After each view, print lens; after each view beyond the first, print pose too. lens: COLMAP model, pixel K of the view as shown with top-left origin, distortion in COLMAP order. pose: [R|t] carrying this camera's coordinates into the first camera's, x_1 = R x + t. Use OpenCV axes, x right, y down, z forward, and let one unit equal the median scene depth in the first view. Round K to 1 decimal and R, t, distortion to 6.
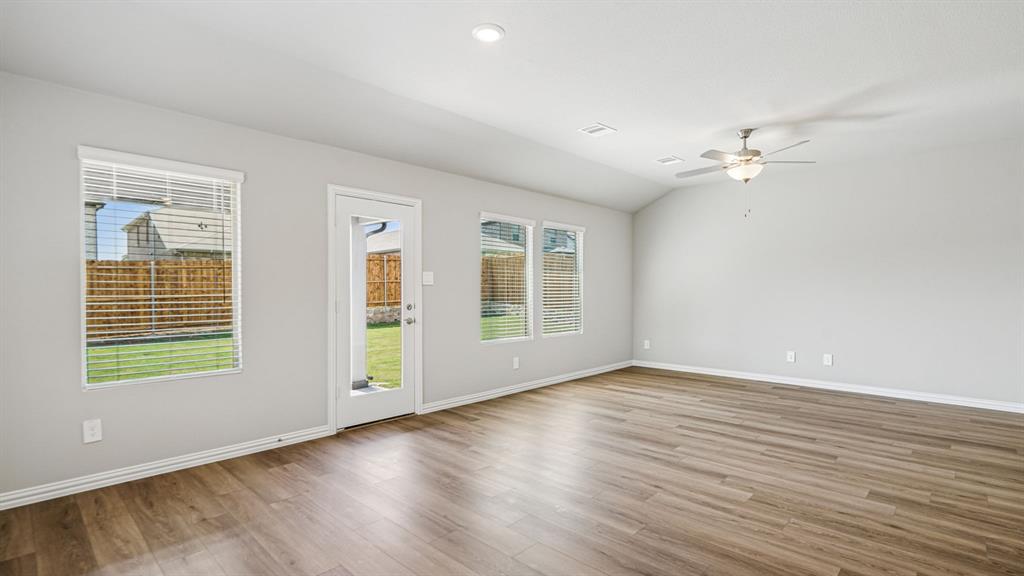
lens RADIAL K [[474.6, 0, 512.0], [0, 474.6, 288.0], [0, 0, 1]] dist [-0.001393, -0.000186]
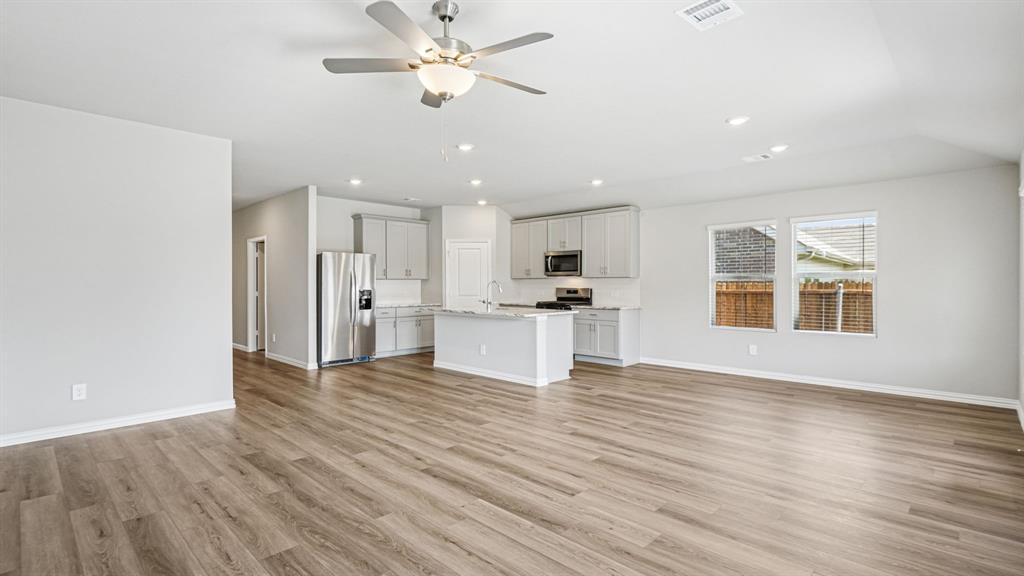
lens RADIAL K [[474.6, 0, 512.0], [0, 474.6, 288.0], [0, 0, 1]] dist [-0.001393, -0.000186]
pose [[-0.999946, 0.002430, 0.010100, 0.521342], [0.002478, 0.999985, 0.004790, -0.002065], [-0.010088, 0.004815, -0.999938, 2.002773]]
